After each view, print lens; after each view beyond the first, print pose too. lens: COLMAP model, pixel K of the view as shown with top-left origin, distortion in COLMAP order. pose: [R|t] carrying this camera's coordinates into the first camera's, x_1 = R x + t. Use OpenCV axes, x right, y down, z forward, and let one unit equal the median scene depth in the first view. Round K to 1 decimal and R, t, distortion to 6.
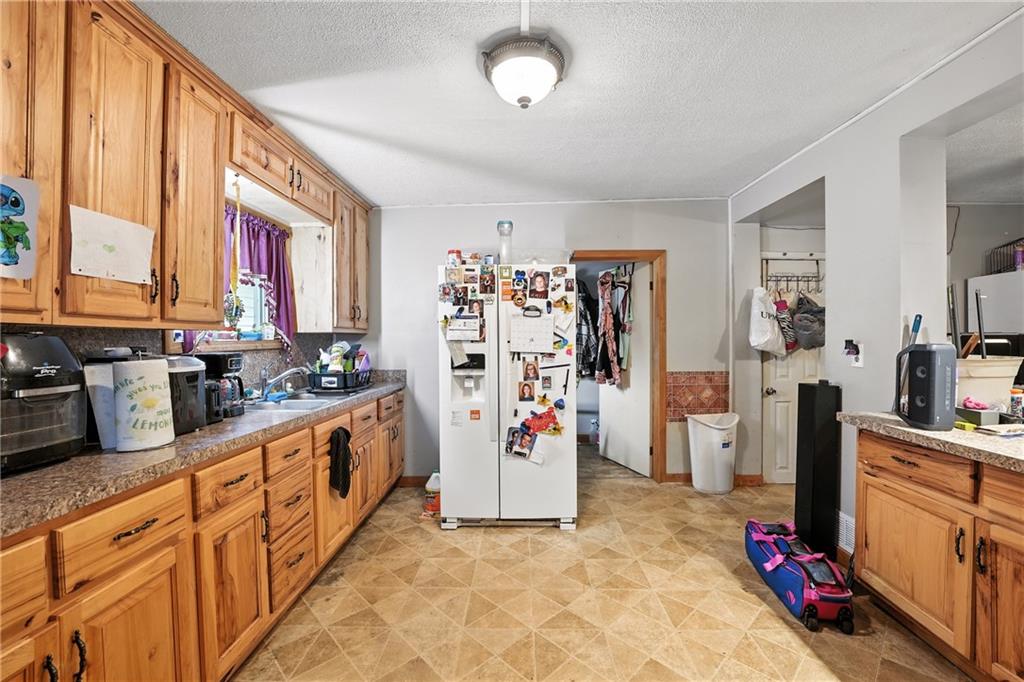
lens RADIAL K [[425.5, 0, 512.1], [0, 425.5, 336.1], [0, 0, 1]] dist [-0.004686, -0.000256]
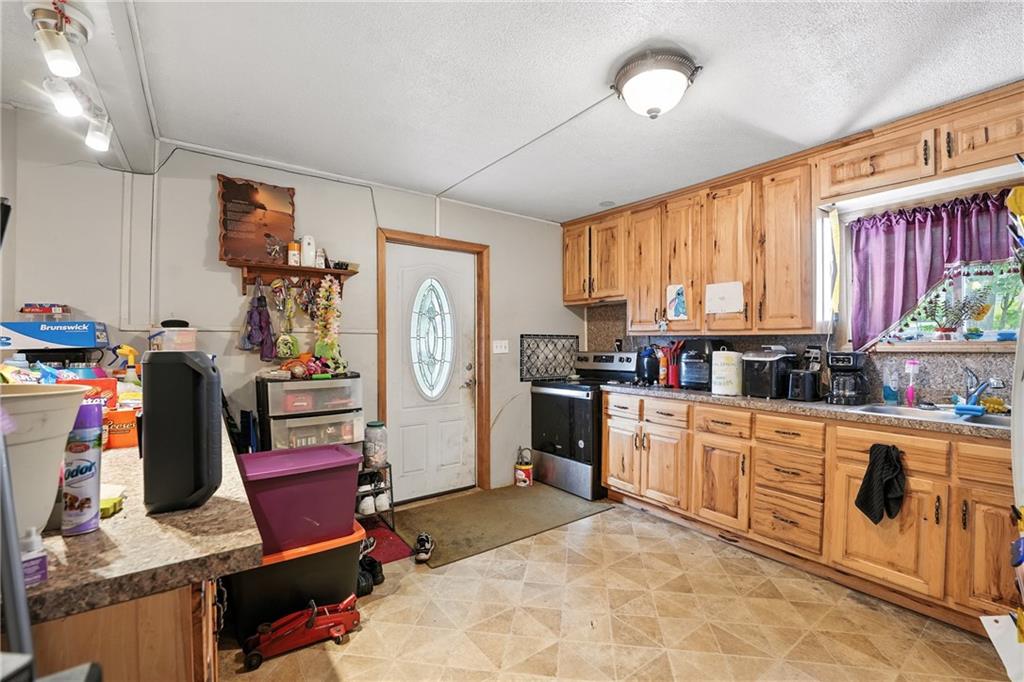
lens RADIAL K [[425.5, 0, 511.5], [0, 425.5, 342.9], [0, 0, 1]] dist [-0.004686, -0.000256]
pose [[-0.789420, 0.001088, -0.613853, 0.920532], [0.004357, 0.999983, -0.003831, 0.015740], [0.613839, -0.005699, -0.789411, 1.570096]]
